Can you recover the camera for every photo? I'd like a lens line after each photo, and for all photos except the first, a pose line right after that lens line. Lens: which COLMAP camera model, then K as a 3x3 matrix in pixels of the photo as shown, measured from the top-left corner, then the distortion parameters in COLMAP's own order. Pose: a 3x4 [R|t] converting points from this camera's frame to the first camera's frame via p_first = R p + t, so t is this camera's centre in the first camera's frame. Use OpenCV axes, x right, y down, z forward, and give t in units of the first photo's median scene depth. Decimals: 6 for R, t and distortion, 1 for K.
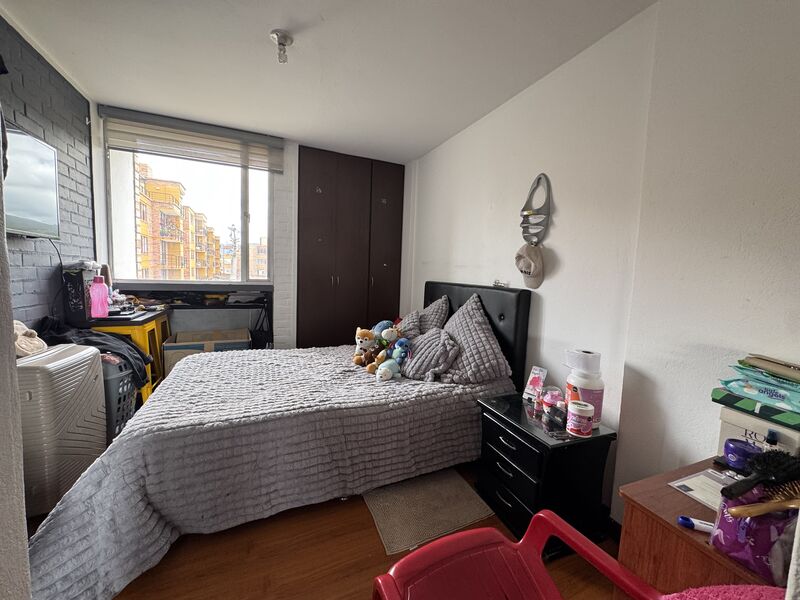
lens RADIAL K [[316.4, 0, 400.0], [0, 316.4, 300.0], [0, 0, 1]] dist [0.001228, -0.000191]
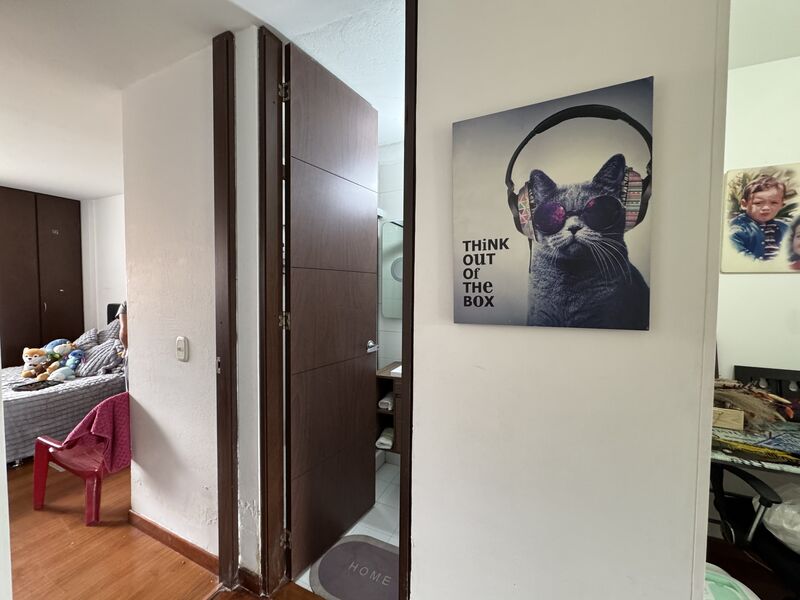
lens RADIAL K [[316.4, 0, 400.0], [0, 316.4, 300.0], [0, 0, 1]] dist [0.001228, -0.000191]
pose [[0.747925, -0.058786, 0.661175, 0.161141], [0.073740, 0.997264, 0.005252, 0.003975], [-0.659675, 0.044827, 0.750213, -0.931694]]
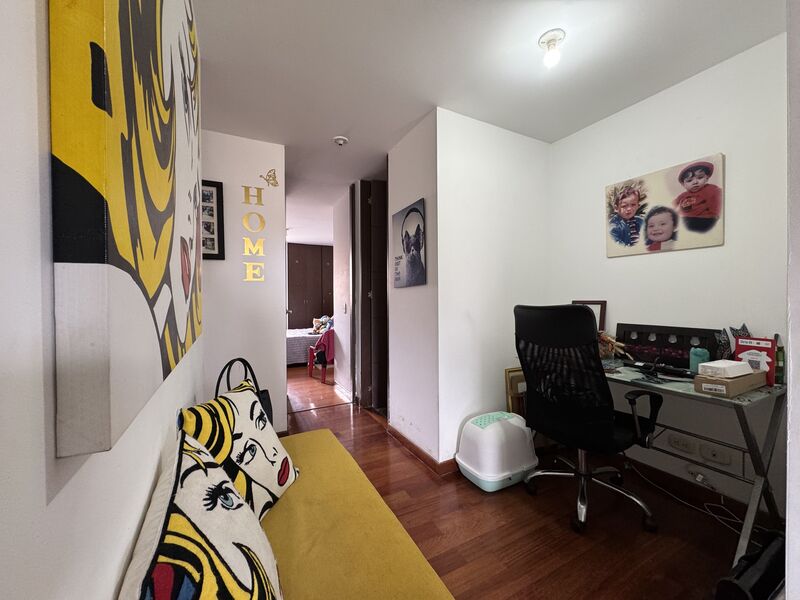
lens RADIAL K [[316.4, 0, 400.0], [0, 316.4, 300.0], [0, 0, 1]] dist [0.001228, -0.000191]
pose [[0.996678, -0.042882, 0.069243, 0.435514], [0.047807, 0.996322, -0.071118, 0.169453], [-0.065939, 0.074192, 0.995062, -1.797919]]
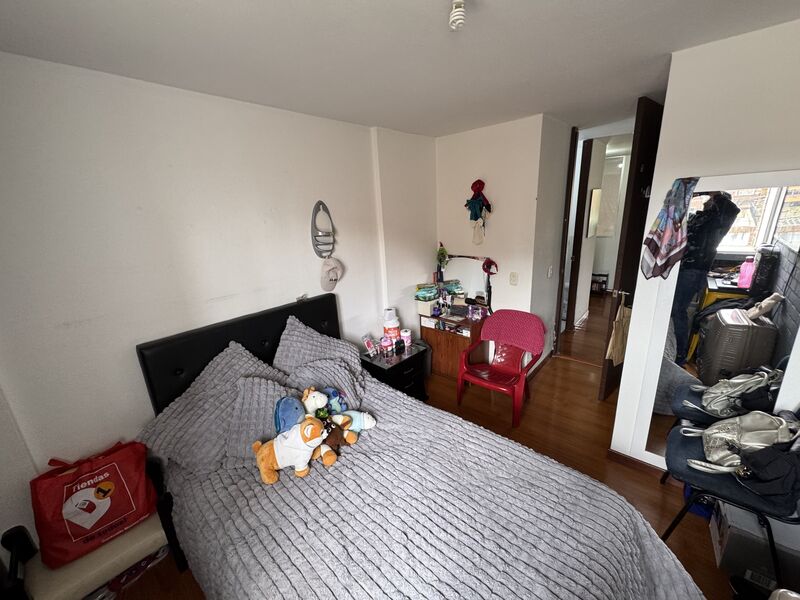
lens RADIAL K [[316.4, 0, 400.0], [0, 316.4, 300.0], [0, 0, 1]] dist [0.001228, -0.000191]
pose [[-0.416046, -0.262300, 0.870692, -0.802269], [0.111113, 0.935656, 0.334965, -0.382360], [-0.902530, 0.236106, -0.360131, 1.142687]]
